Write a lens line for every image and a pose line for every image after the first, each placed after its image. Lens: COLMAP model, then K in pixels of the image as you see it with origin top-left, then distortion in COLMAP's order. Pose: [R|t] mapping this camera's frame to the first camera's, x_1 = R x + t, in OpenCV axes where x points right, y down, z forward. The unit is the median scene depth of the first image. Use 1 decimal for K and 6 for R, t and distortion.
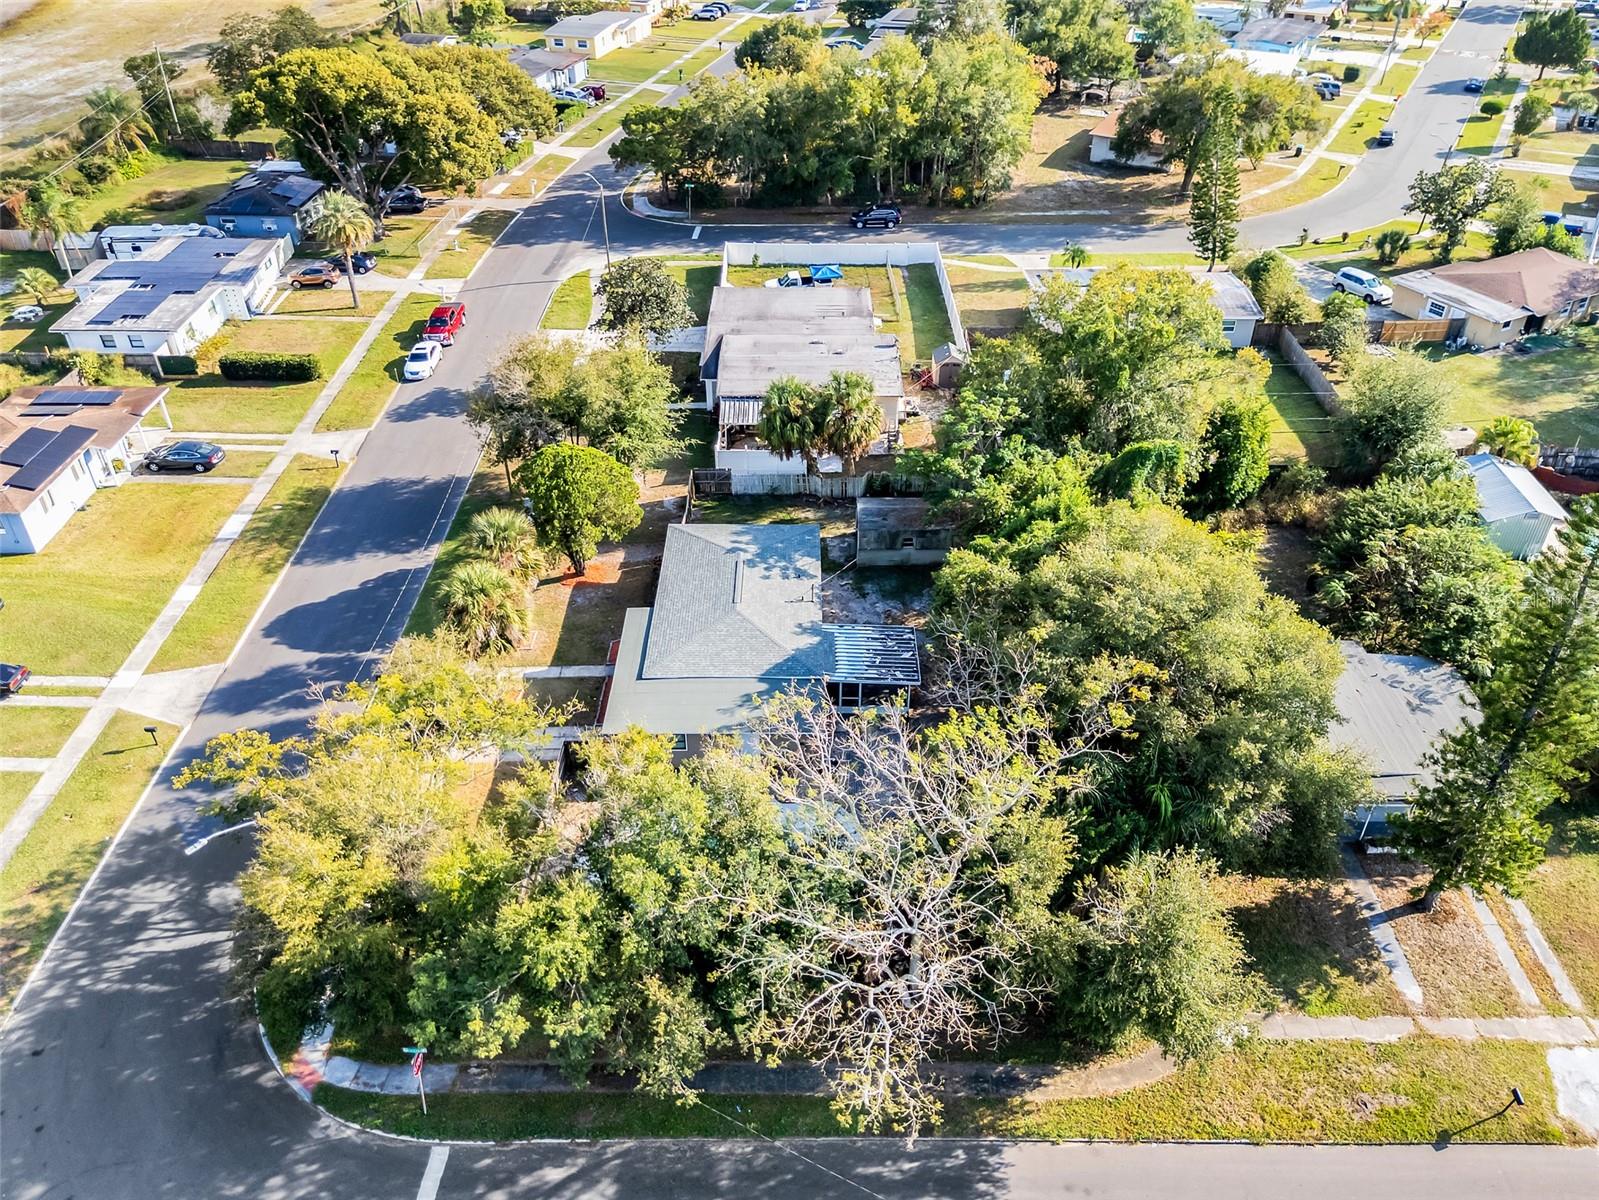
lens RADIAL K [[1211.0, 0, 806.5], [0, 1211.0, 609.3], [0, 0, 1]] dist [0.049537, -0.034114]
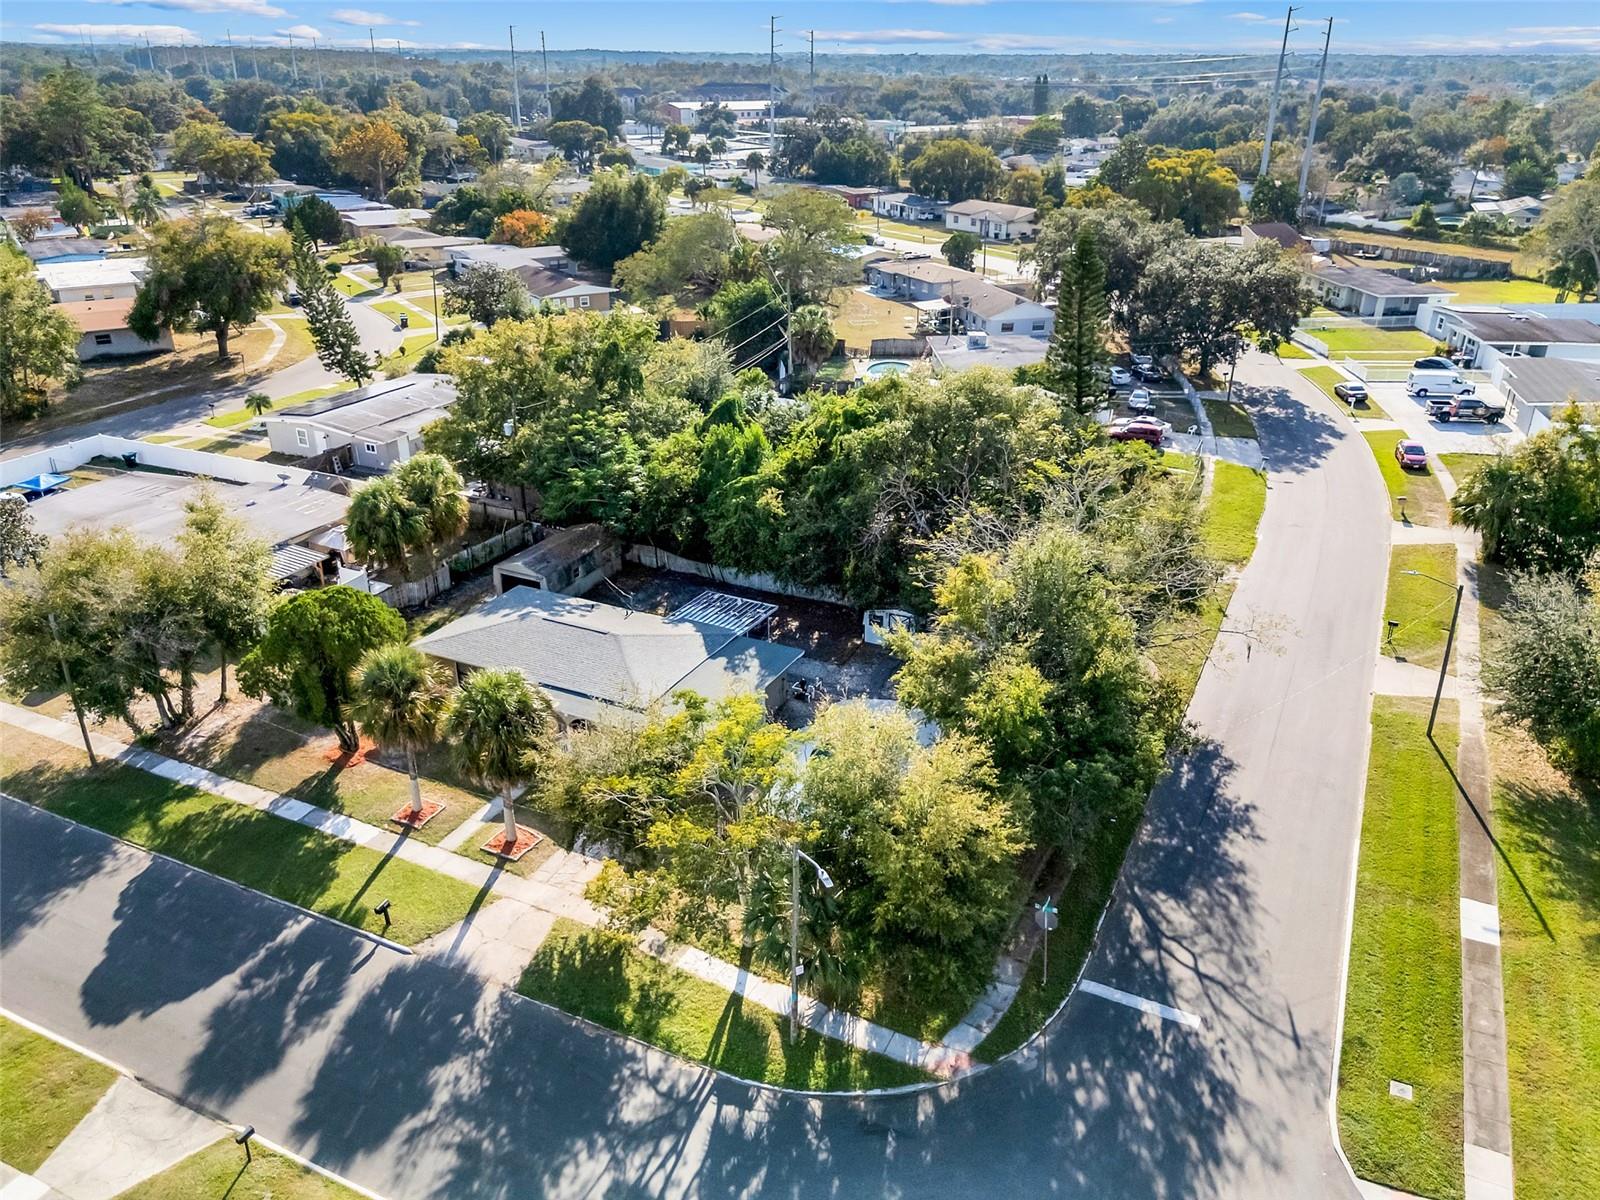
lens RADIAL K [[1211.7, 0, 807.0], [0, 1211.7, 609.4], [0, 0, 1]] dist [0.049537, -0.034114]
pose [[0.433062, -0.372793, 0.820660, -0.544575], [0.522131, 0.845905, 0.108733, -0.030547], [-0.734735, 0.381404, 0.560976, 0.226503]]
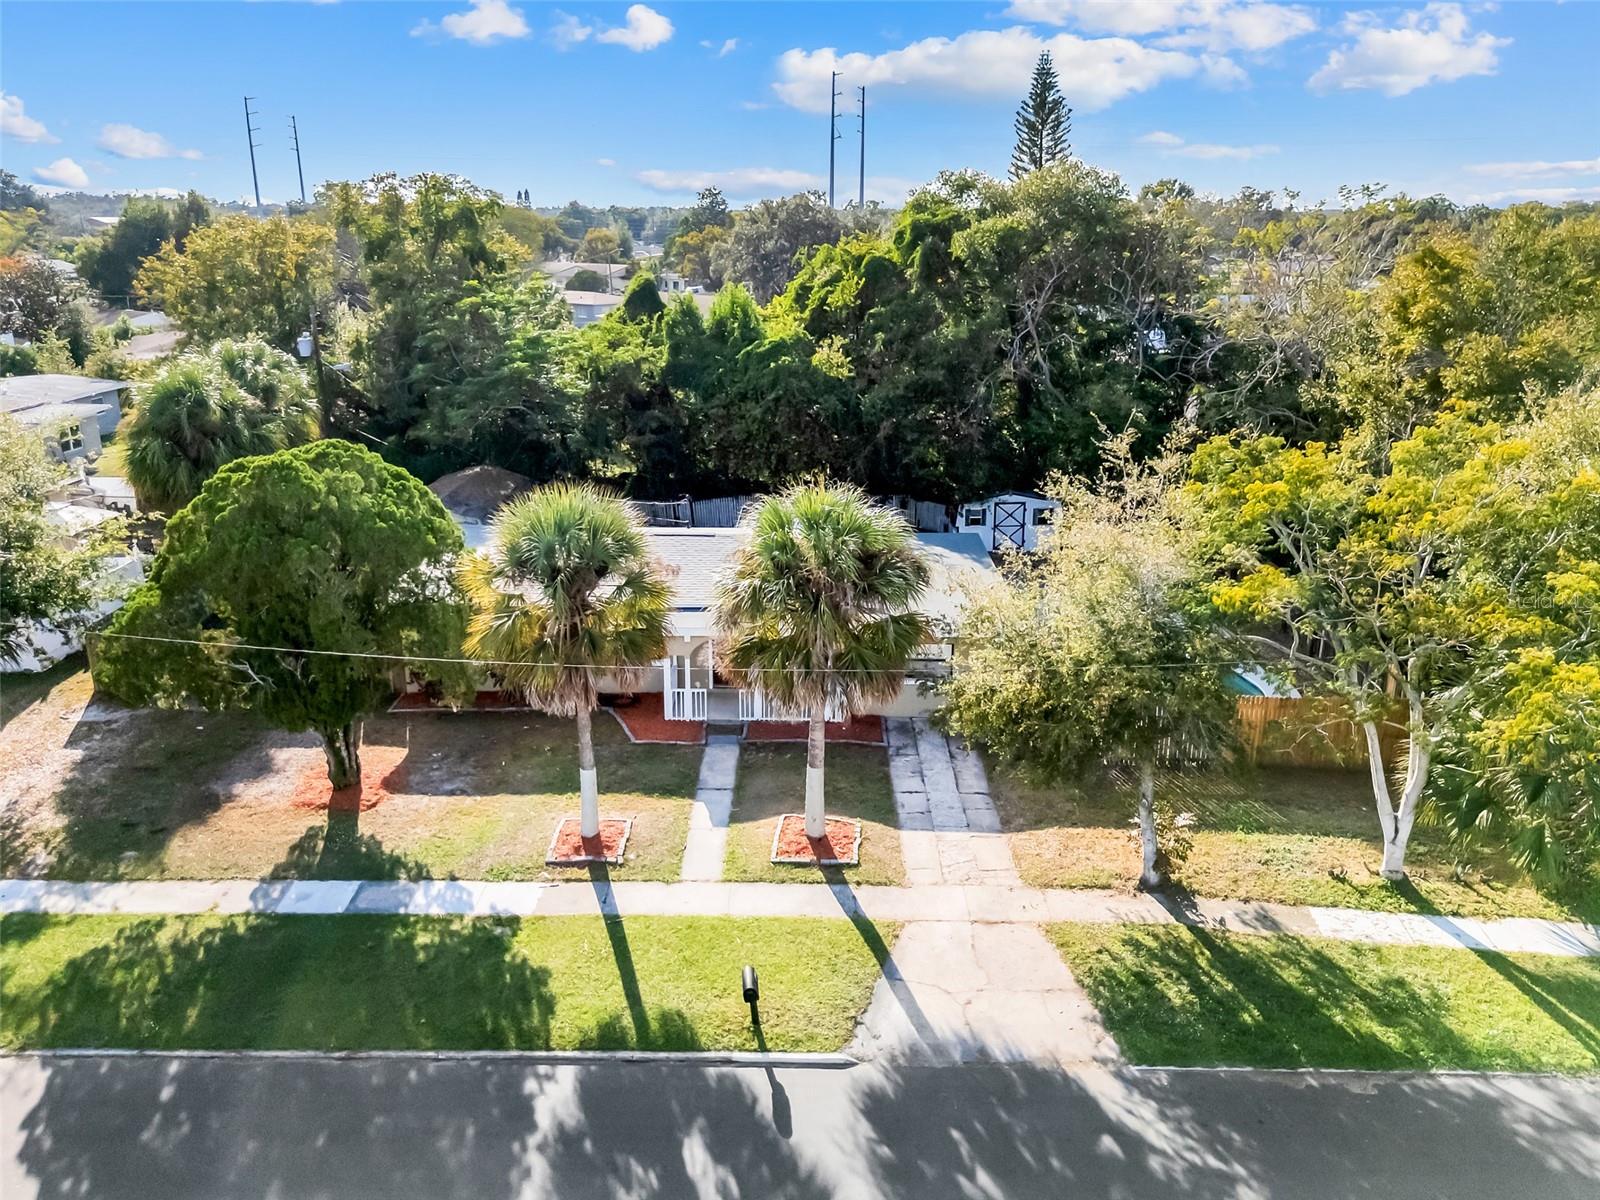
lens RADIAL K [[1211.7, 0, 807.0], [0, 1211.7, 609.4], [0, 0, 1]] dist [0.049537, -0.034114]
pose [[0.003755, -0.307603, 0.951507, -0.444562], [0.582580, 0.774035, 0.247931, -0.068887], [-0.812764, 0.553398, 0.182110, 0.607264]]
